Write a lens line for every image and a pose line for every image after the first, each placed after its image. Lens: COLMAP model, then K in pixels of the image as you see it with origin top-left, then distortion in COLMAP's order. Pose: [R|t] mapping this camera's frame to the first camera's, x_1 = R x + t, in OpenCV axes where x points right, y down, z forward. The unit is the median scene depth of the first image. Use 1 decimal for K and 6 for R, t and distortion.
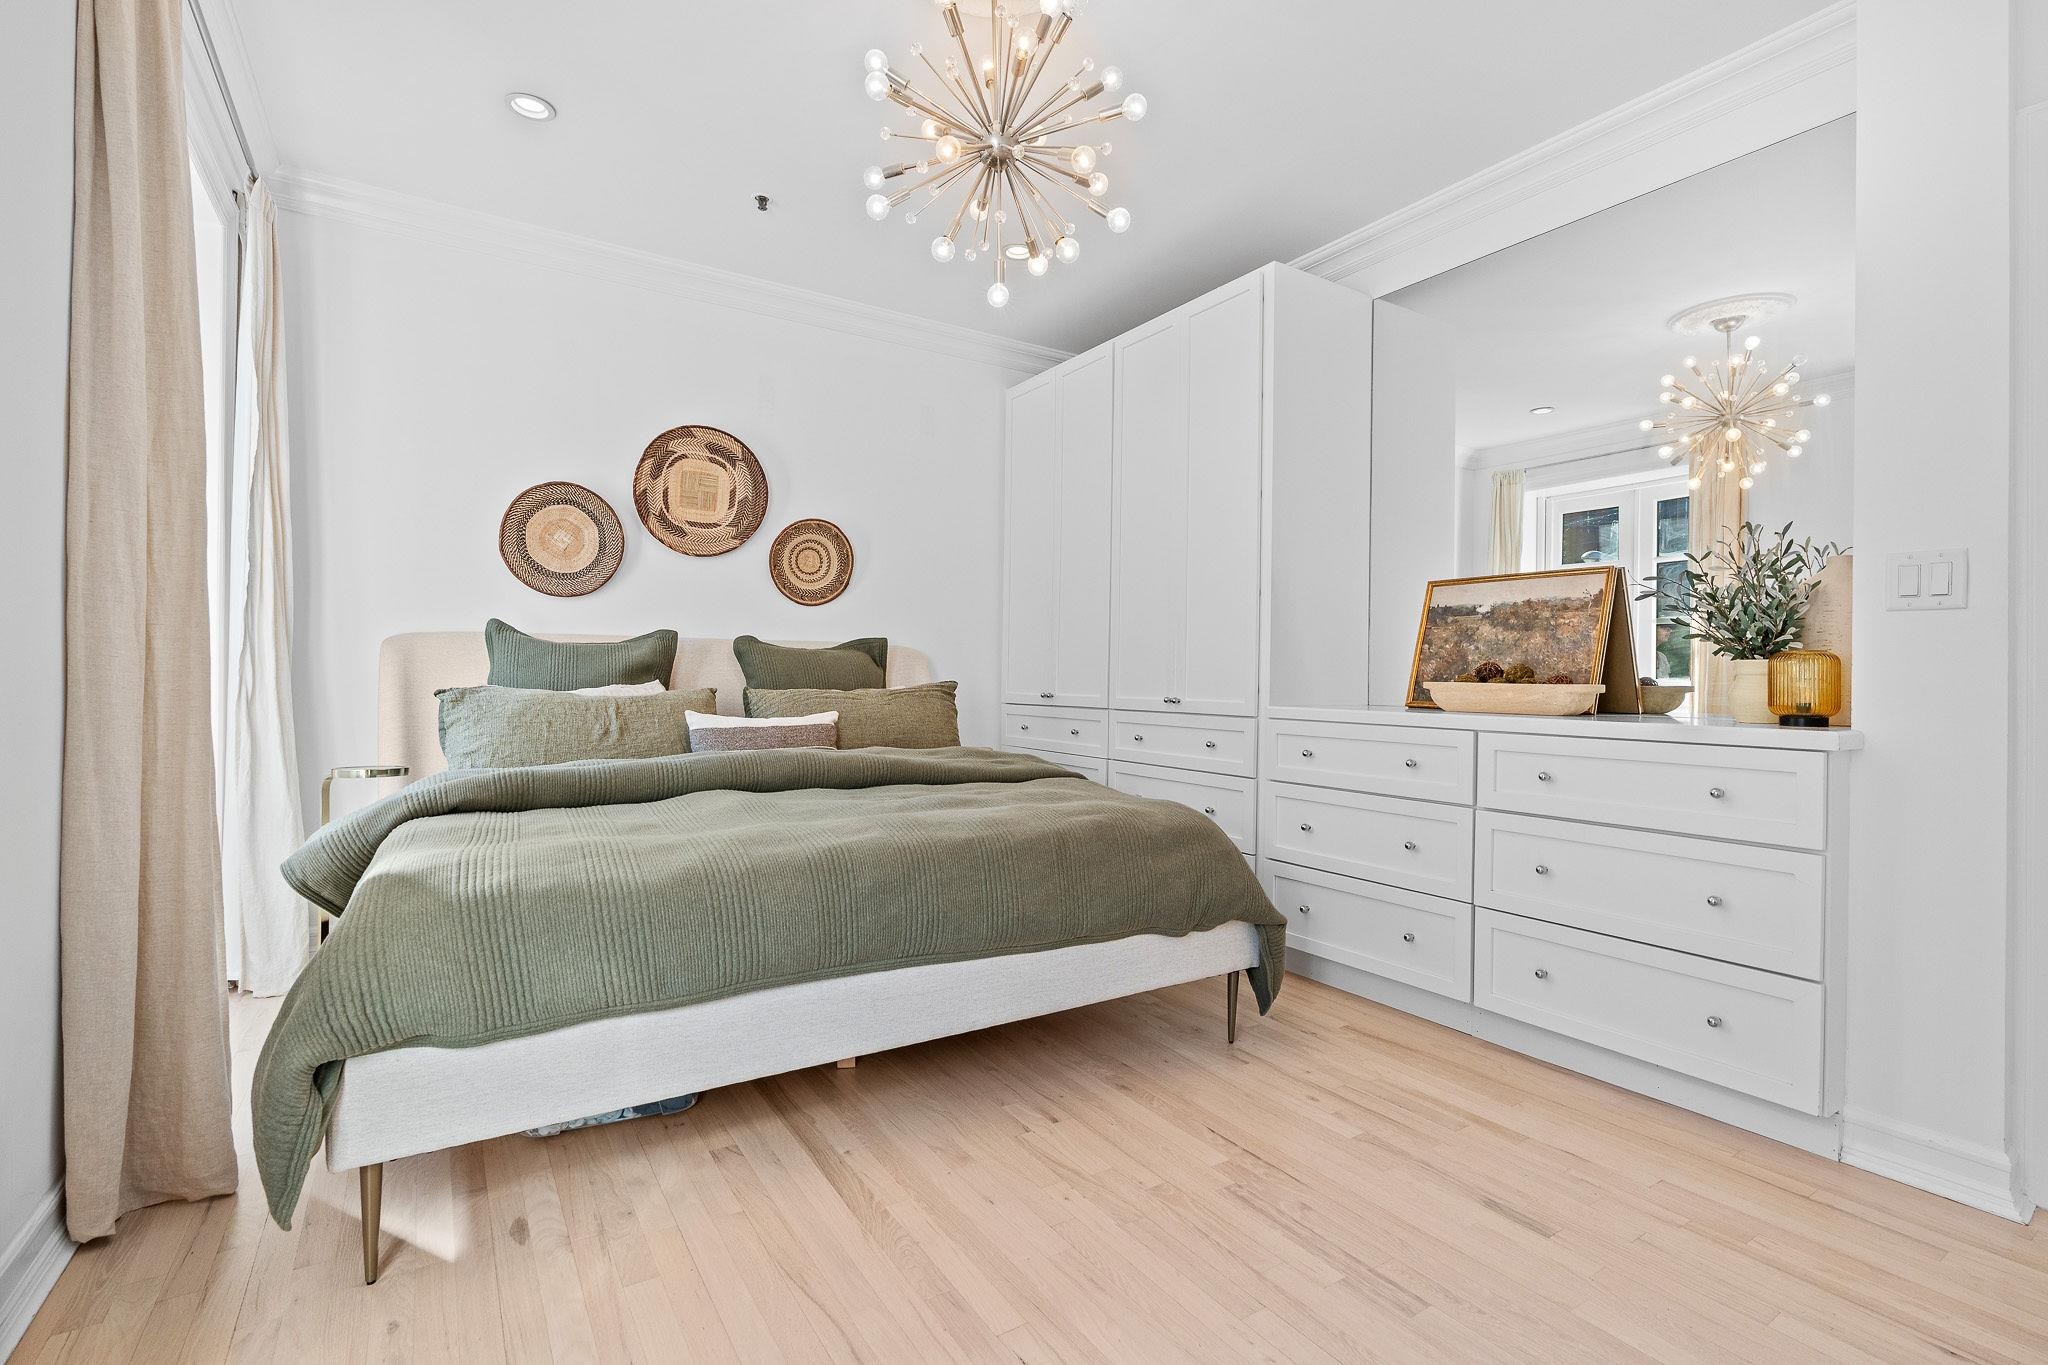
lens RADIAL K [[930.6, 0, 1022.1], [0, 930.6, 670.8], [0, 0, 1]] dist [-0.002561, 0.000585]
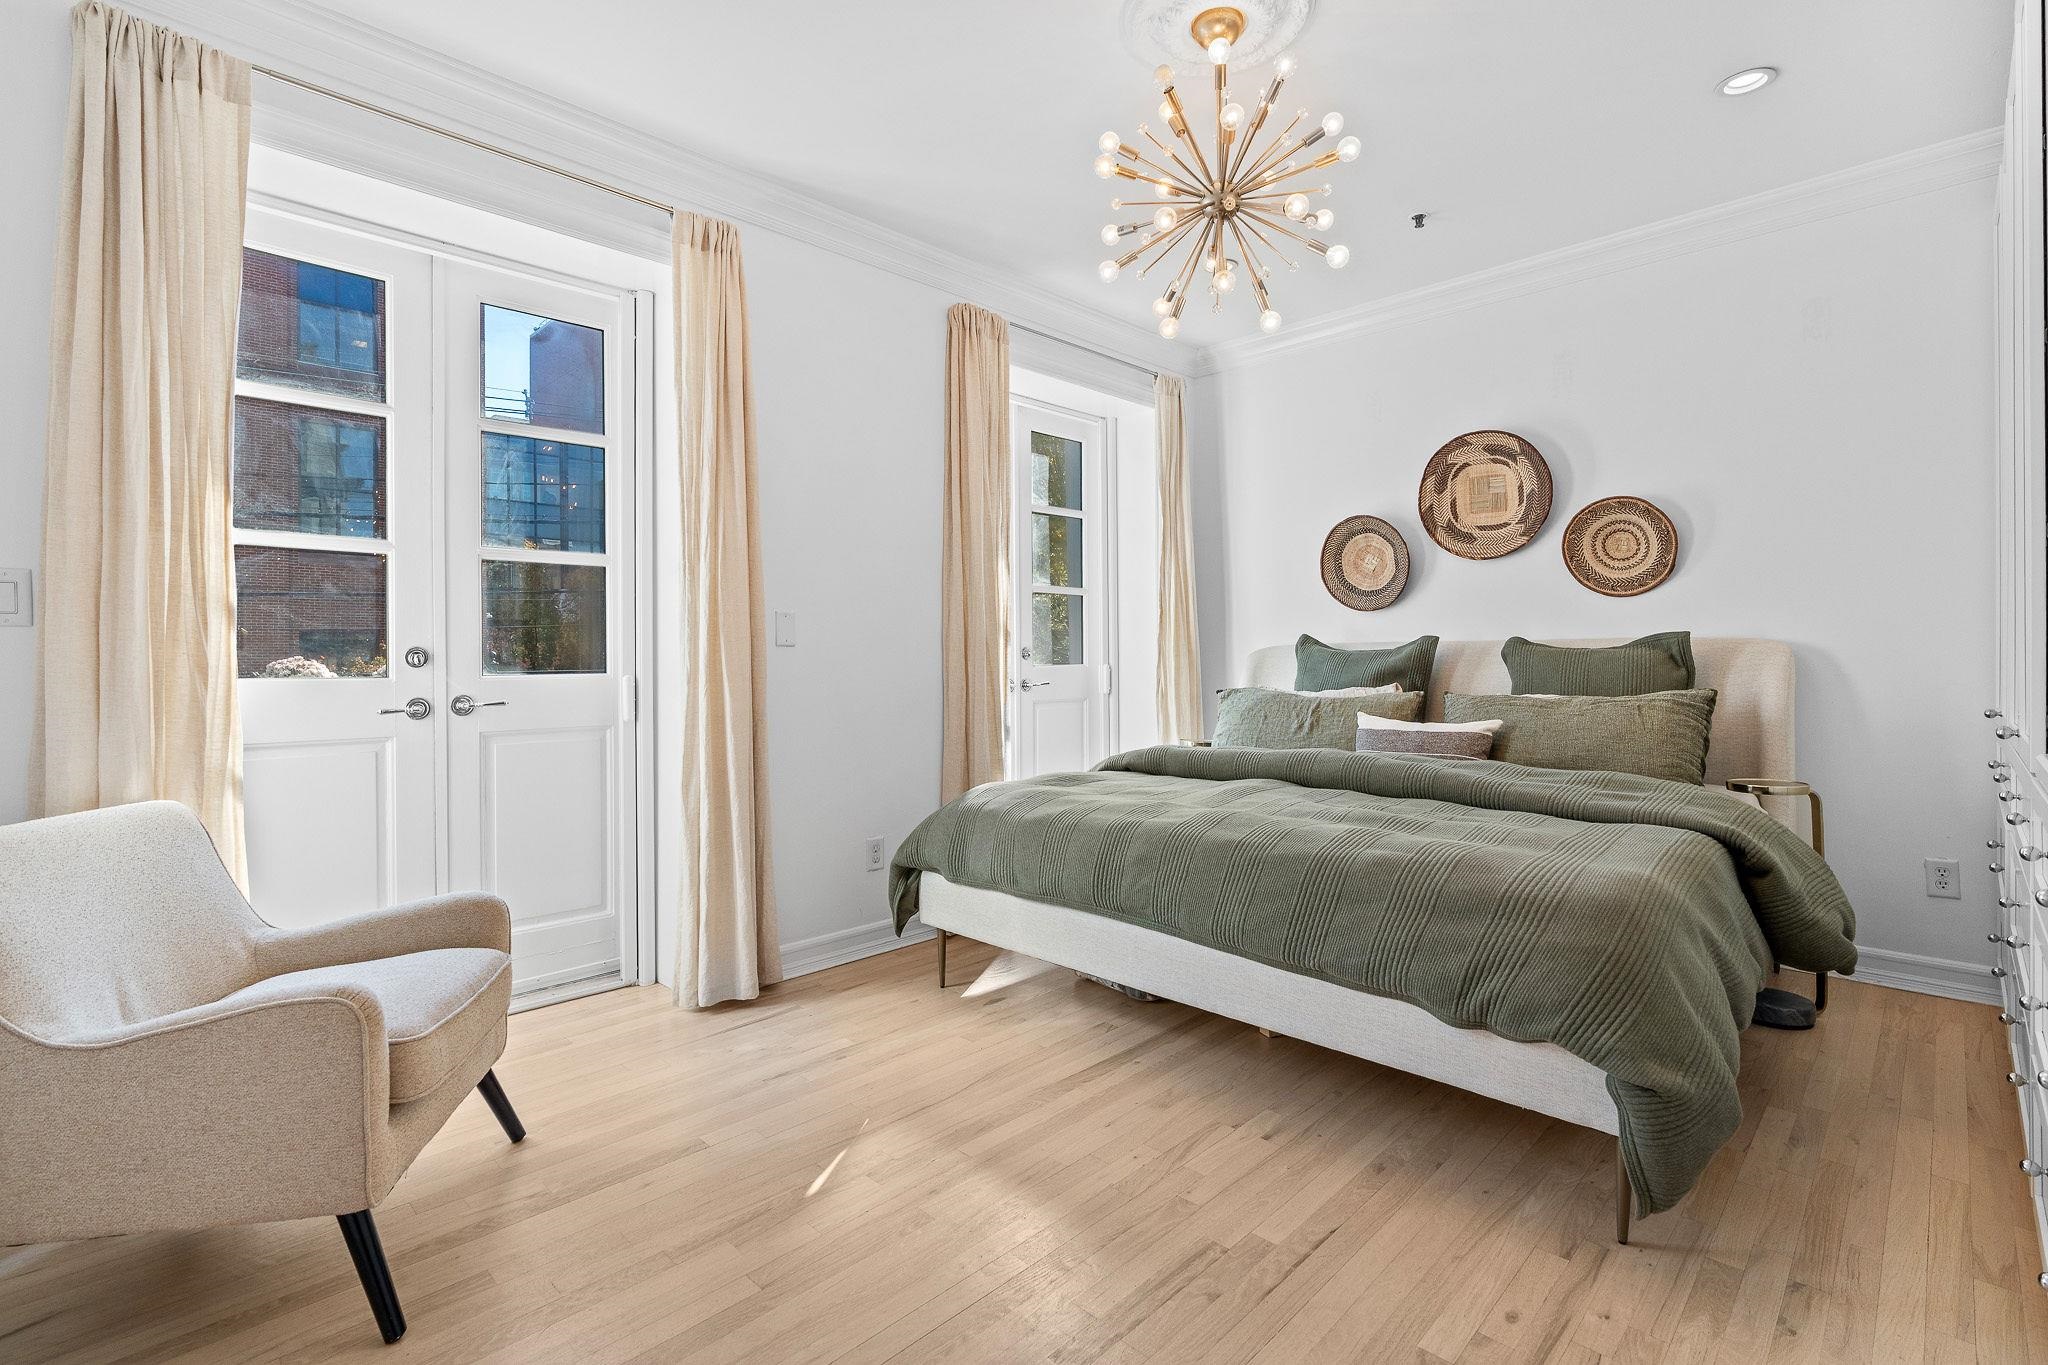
lens RADIAL K [[939.5, 0, 1023.2], [0, 939.5, 649.9], [0, 0, 1]] dist [-0.000675, -0.000035]
pose [[0.220480, -0.019882, -0.975189, 0.550091], [0.014297, 0.999751, -0.017150, -0.015545], [0.975287, -0.010161, 0.220710, 0.298022]]
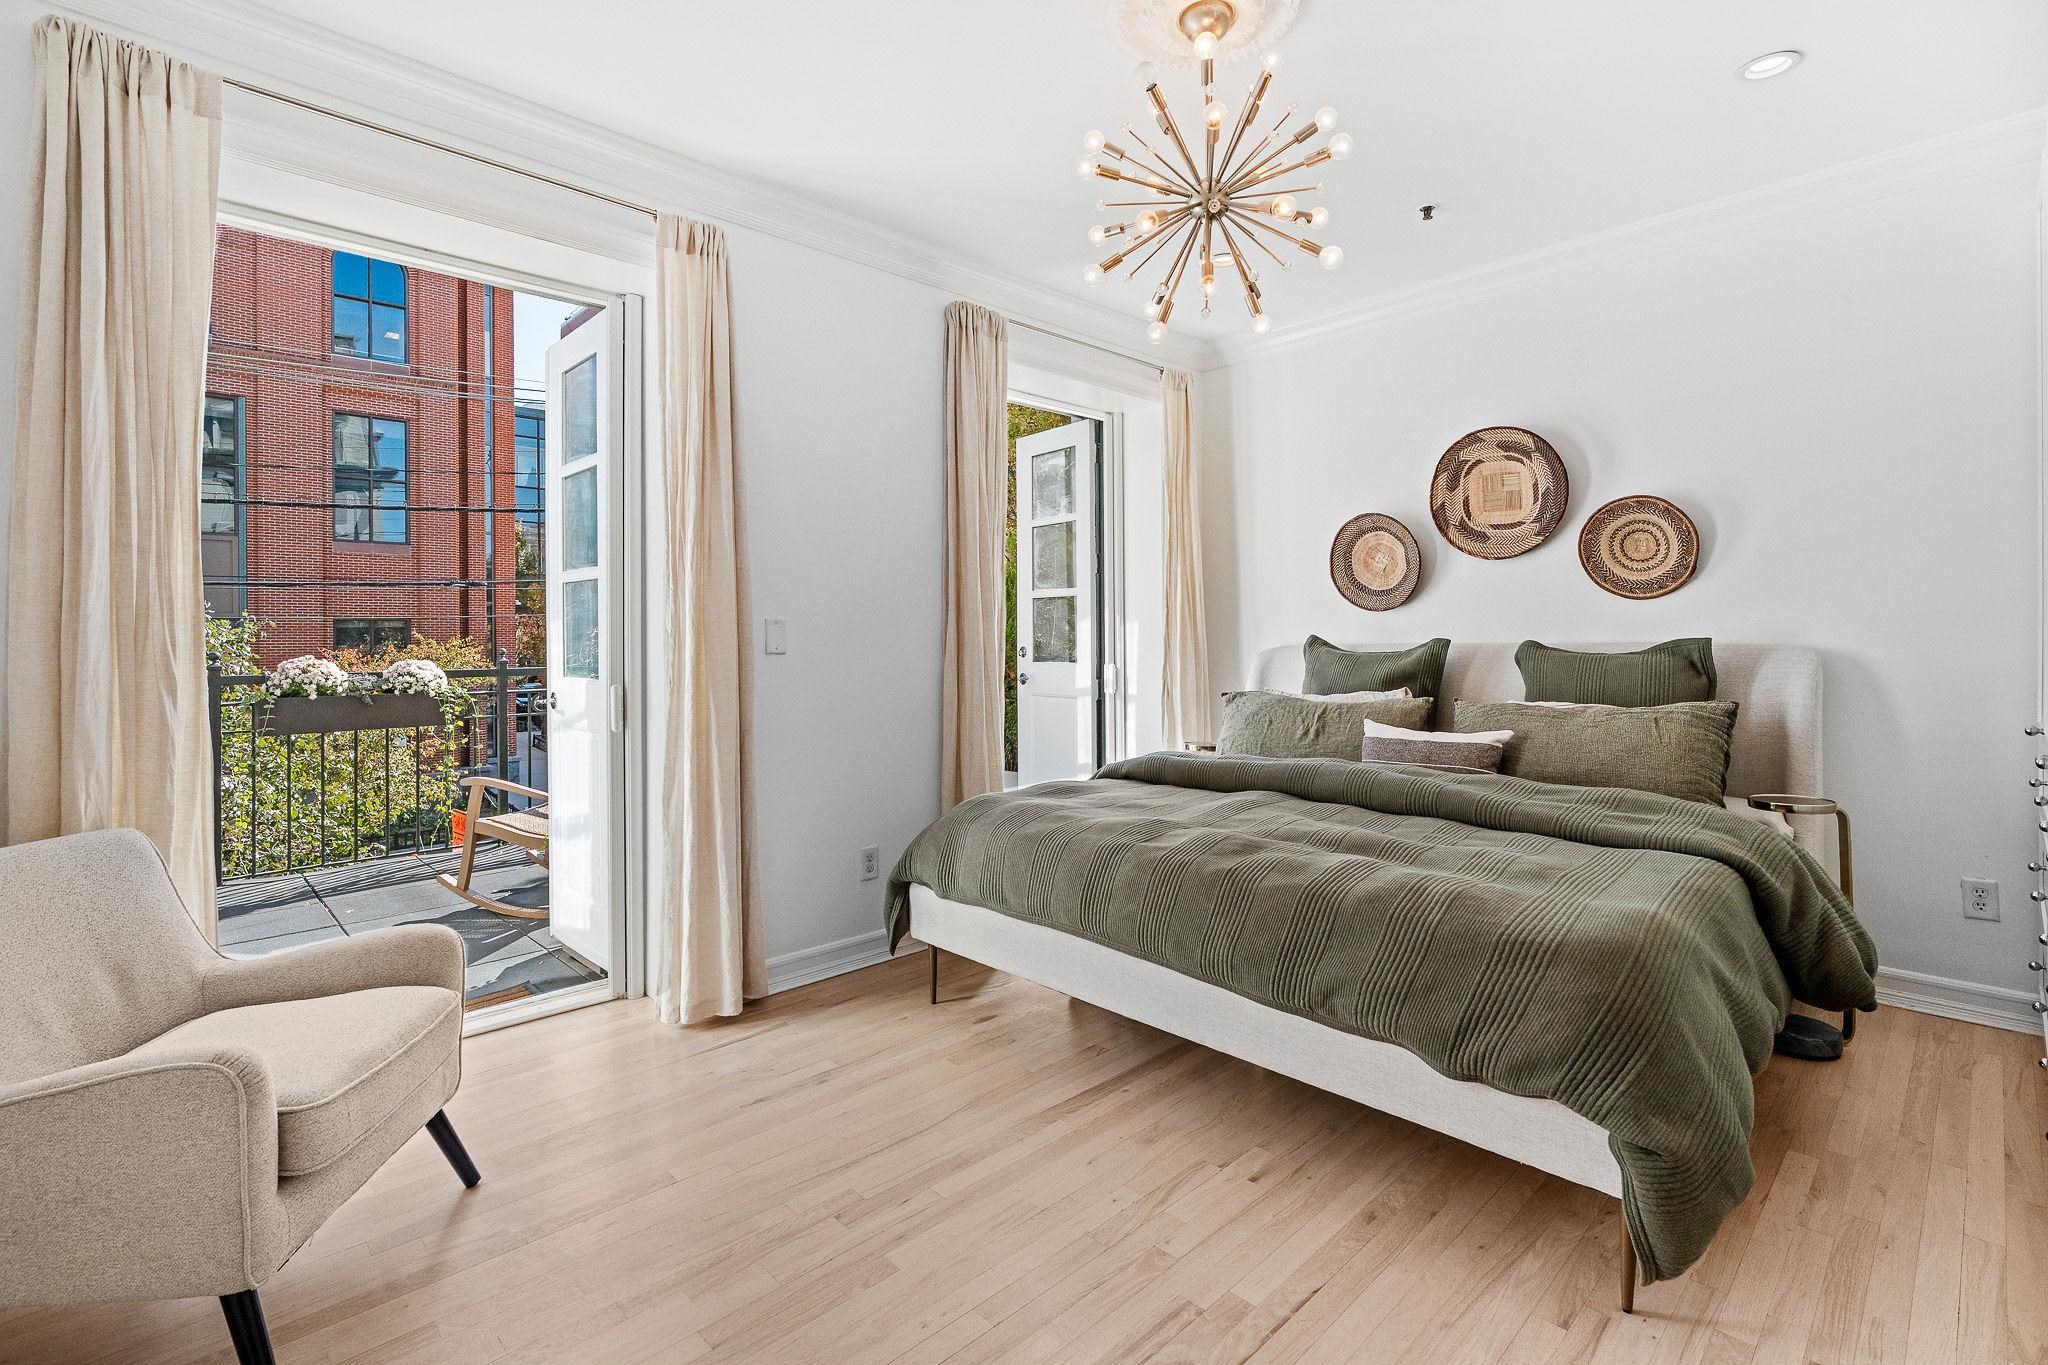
lens RADIAL K [[935.4, 0, 1024.0], [0, 935.4, 634.1], [0, 0, 1]] dist [-0.002773, 0.000952]
pose [[0.194593, -0.018201, -0.980715, 0.534018], [0.014710, 0.999770, -0.015636, -0.038150], [0.980774, -0.011383, 0.194816, 0.331455]]
